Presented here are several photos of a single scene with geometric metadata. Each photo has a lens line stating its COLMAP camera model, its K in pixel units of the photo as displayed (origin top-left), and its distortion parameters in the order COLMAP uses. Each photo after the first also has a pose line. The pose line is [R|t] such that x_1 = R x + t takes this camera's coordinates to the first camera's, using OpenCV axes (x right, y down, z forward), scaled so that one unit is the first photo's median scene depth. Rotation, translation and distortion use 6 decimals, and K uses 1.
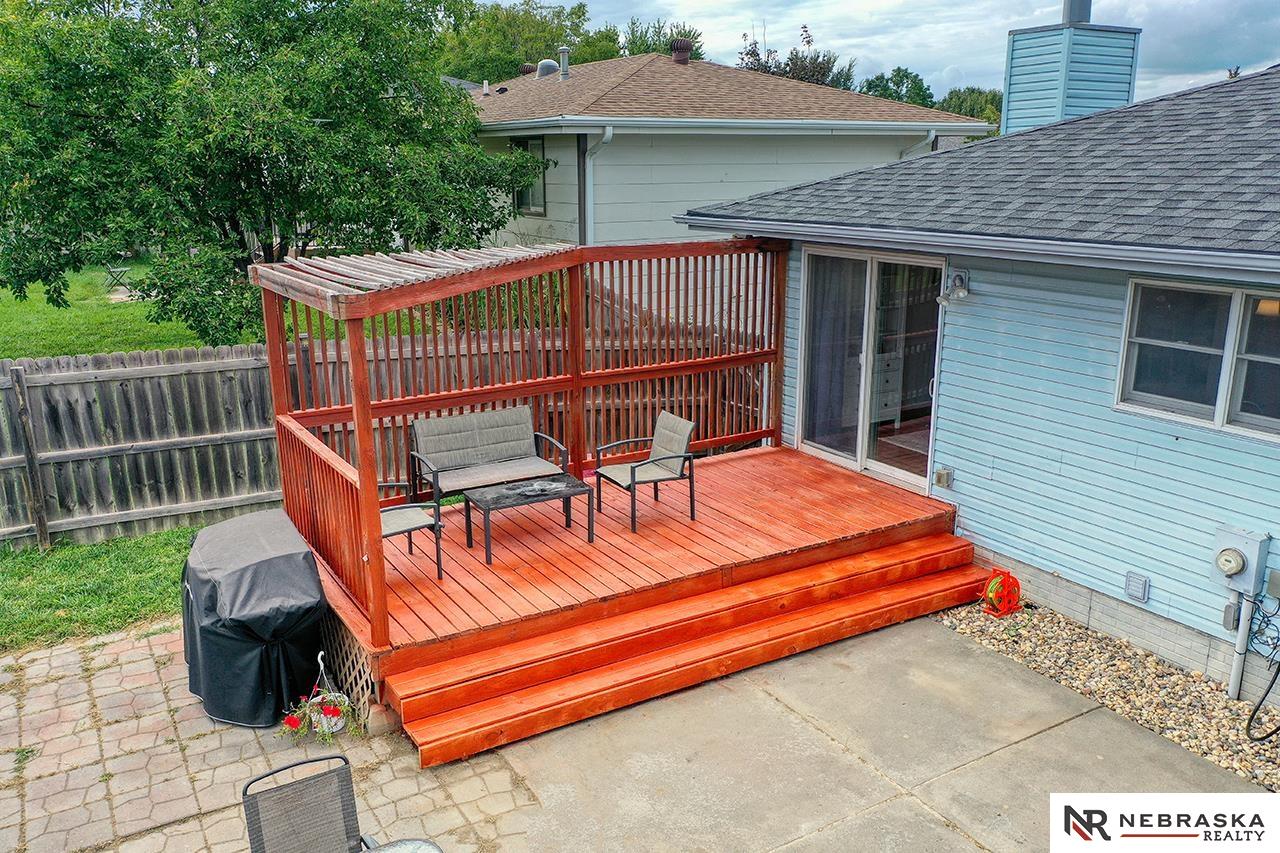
lens RADIAL K [[1032.3, 0, 640.0], [0, 1032.3, 426.5], [0, 0, 1]] dist [0.030384, -0.015364]
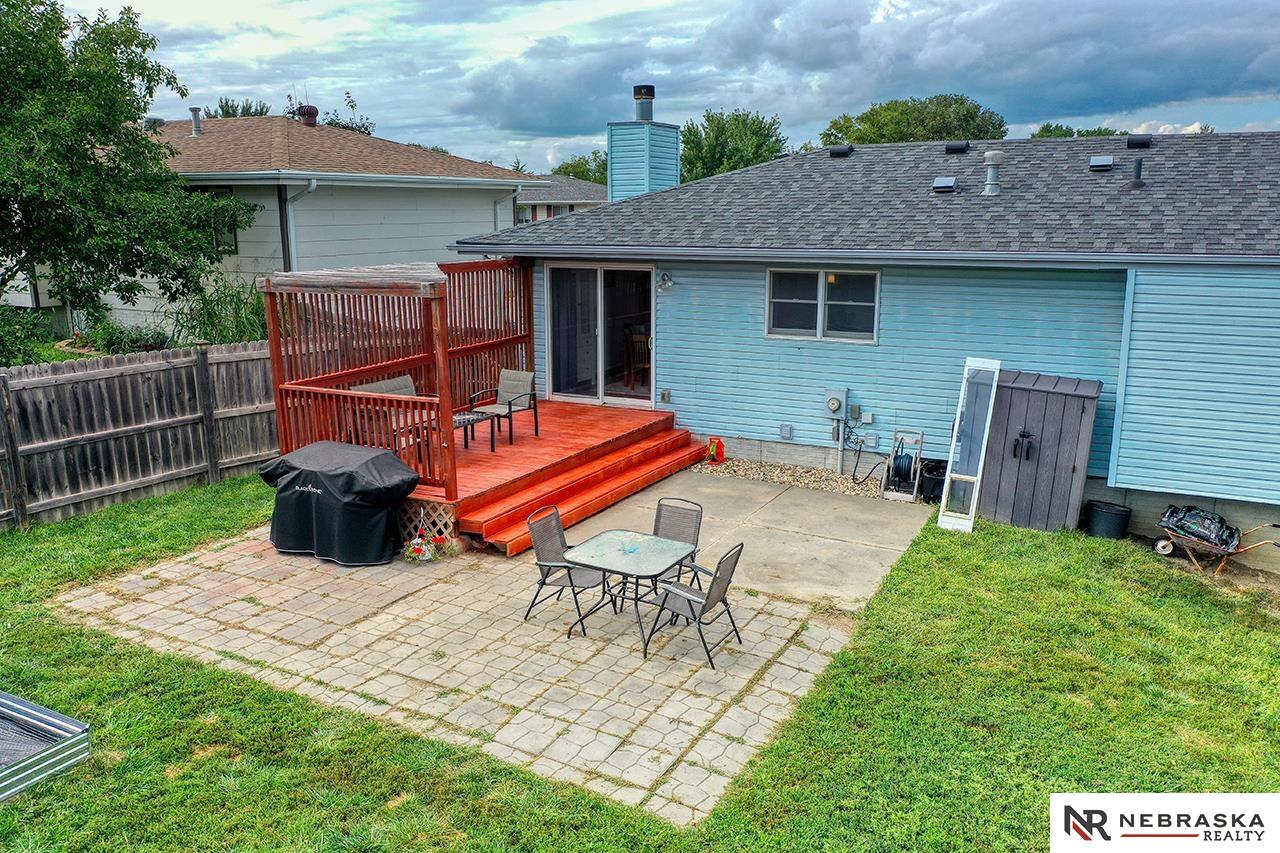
lens RADIAL K [[1032.3, 0, 640.0], [0, 1032.3, 426.5], [0, 0, 1]] dist [0.030384, -0.015364]
pose [[0.853936, -0.105750, 0.509520, -0.561593], [0.128940, 0.991599, -0.010293, 0.104595], [-0.504151, 0.074487, 0.860398, -0.381432]]
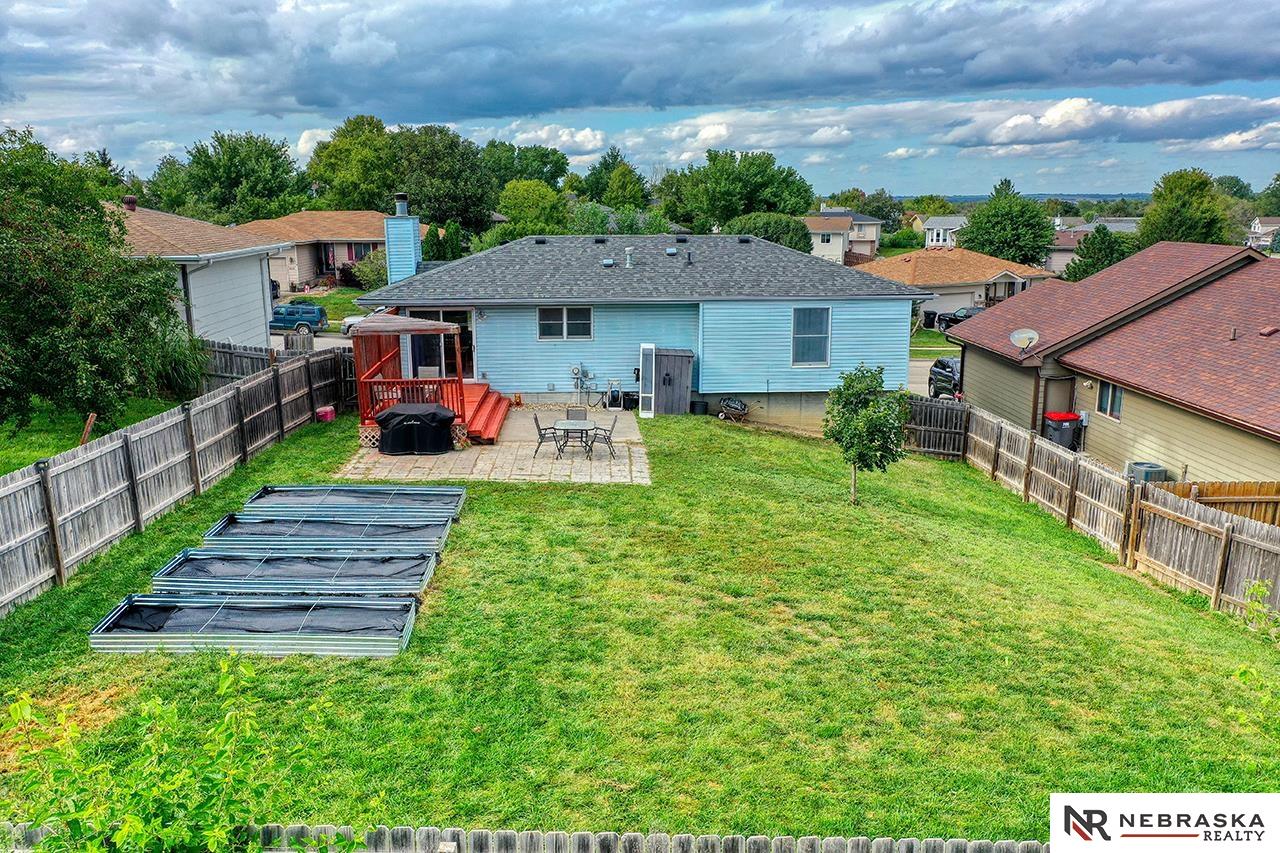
lens RADIAL K [[1032.3, 0, 640.0], [0, 1032.3, 426.5], [0, 0, 1]] dist [0.030384, -0.015364]
pose [[0.478121, -0.186589, 0.858245, -2.116930], [0.222106, 0.971098, 0.087391, 0.030330], [-0.849747, 0.148838, 0.505745, -0.934978]]
